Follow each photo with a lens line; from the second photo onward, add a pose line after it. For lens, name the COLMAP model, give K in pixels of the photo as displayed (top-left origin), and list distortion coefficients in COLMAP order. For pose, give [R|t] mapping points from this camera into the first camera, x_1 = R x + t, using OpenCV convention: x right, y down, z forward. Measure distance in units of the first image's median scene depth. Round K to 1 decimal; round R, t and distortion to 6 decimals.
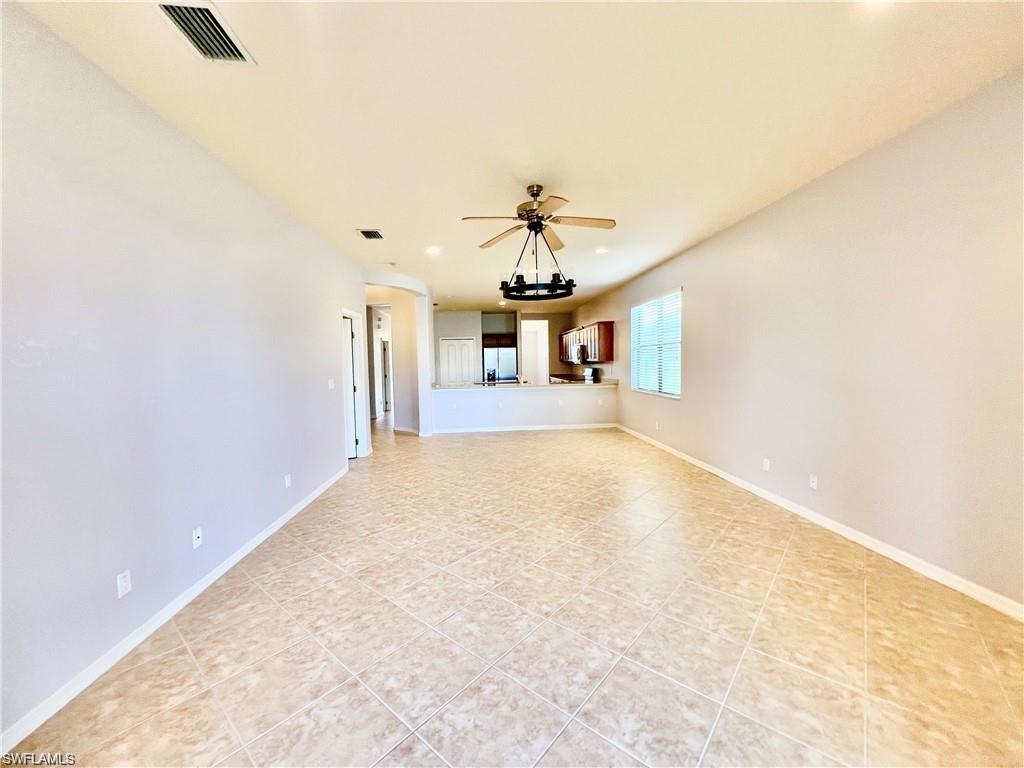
lens RADIAL K [[413.7, 0, 510.5], [0, 413.7, 379.5], [0, 0, 1]] dist [0.000430, 0.000753]
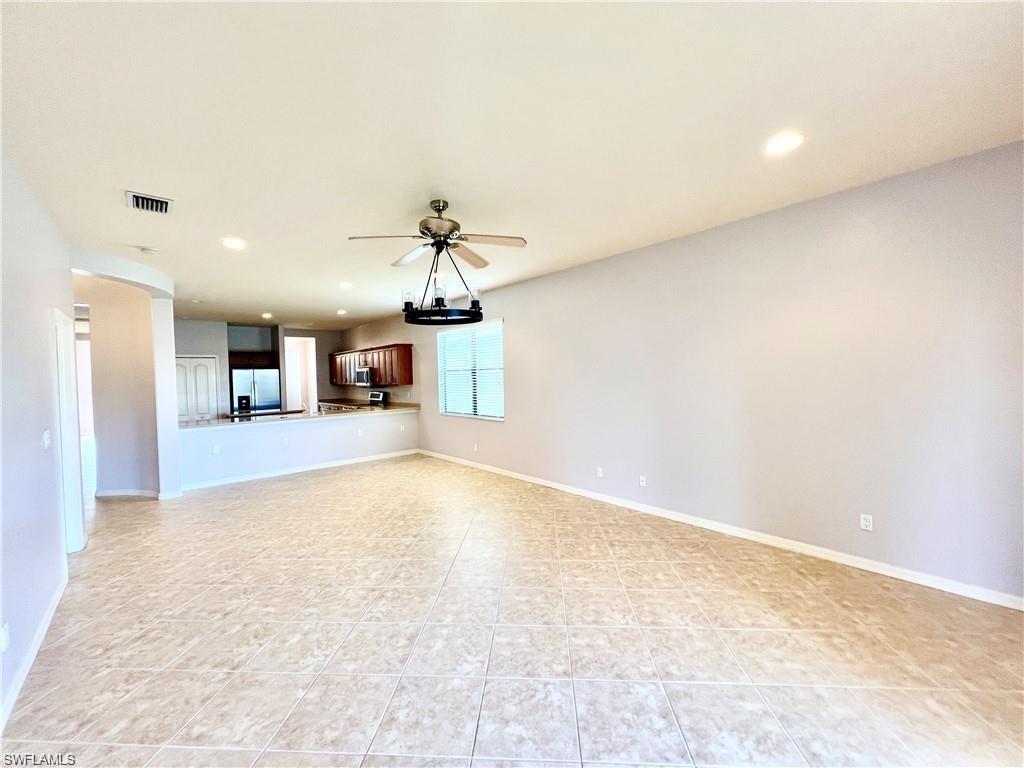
lens RADIAL K [[413.7, 0, 510.0], [0, 413.7, 379.3], [0, 0, 1]] dist [0.000430, 0.000753]
pose [[0.799191, -0.009309, 0.601004, -0.195758], [0.036185, 0.998812, -0.032645, -0.022331], [-0.599986, 0.047837, 0.798579, 0.106662]]
